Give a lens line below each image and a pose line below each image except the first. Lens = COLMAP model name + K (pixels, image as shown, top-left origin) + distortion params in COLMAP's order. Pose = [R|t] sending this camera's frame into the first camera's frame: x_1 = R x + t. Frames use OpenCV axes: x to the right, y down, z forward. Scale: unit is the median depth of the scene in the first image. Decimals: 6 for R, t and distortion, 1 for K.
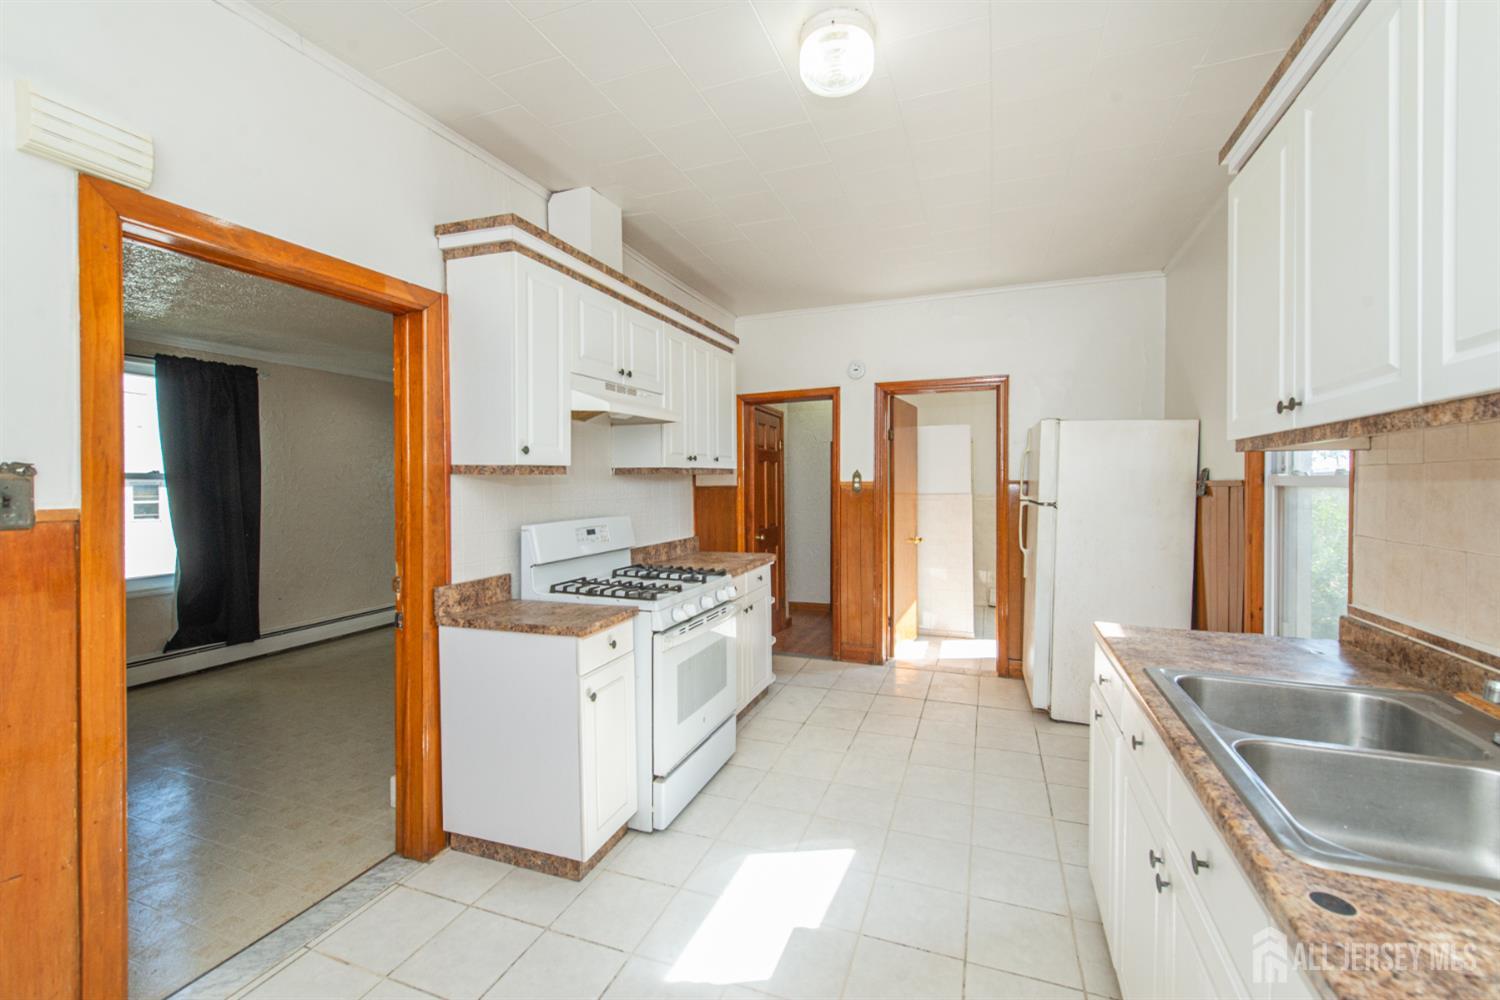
lens RADIAL K [[623.9, 0, 752.9], [0, 623.9, 493.3], [0, 0, 1]] dist [0.011910, 0.000074]
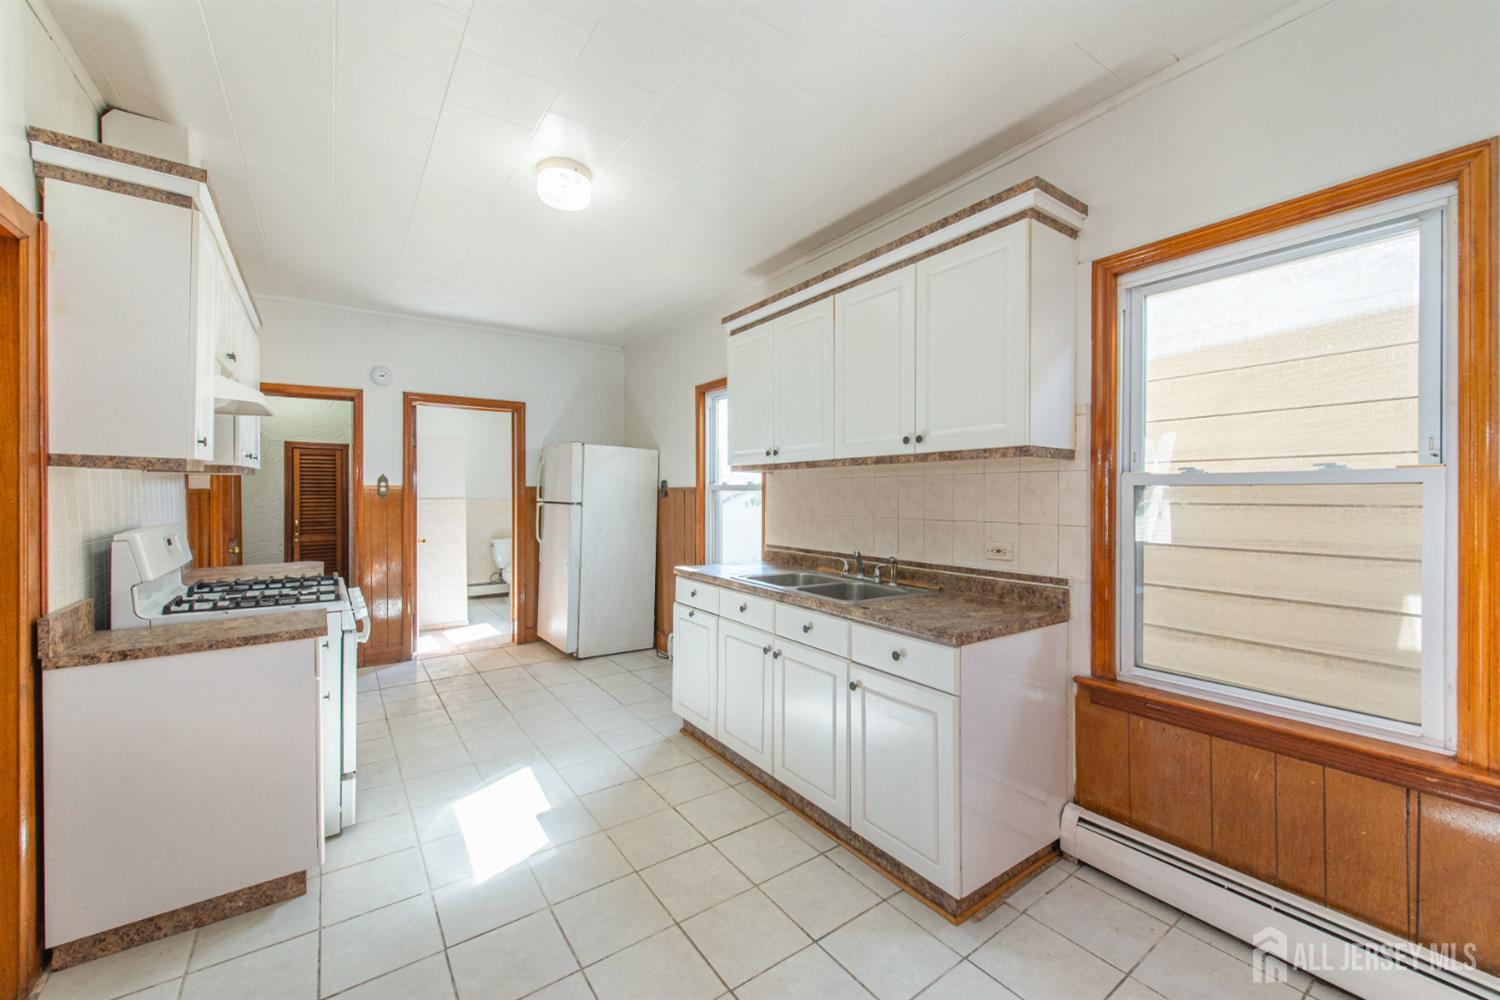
lens RADIAL K [[596.1, 0, 754.6], [0, 596.1, 495.0], [0, 0, 1]] dist [0.002816, -0.000596]
pose [[0.555714, 0.000825, 0.831373, -0.613613], [0.008109, 0.999947, -0.006413, 0.015478], [-0.831334, 0.010306, 0.555677, -0.088168]]
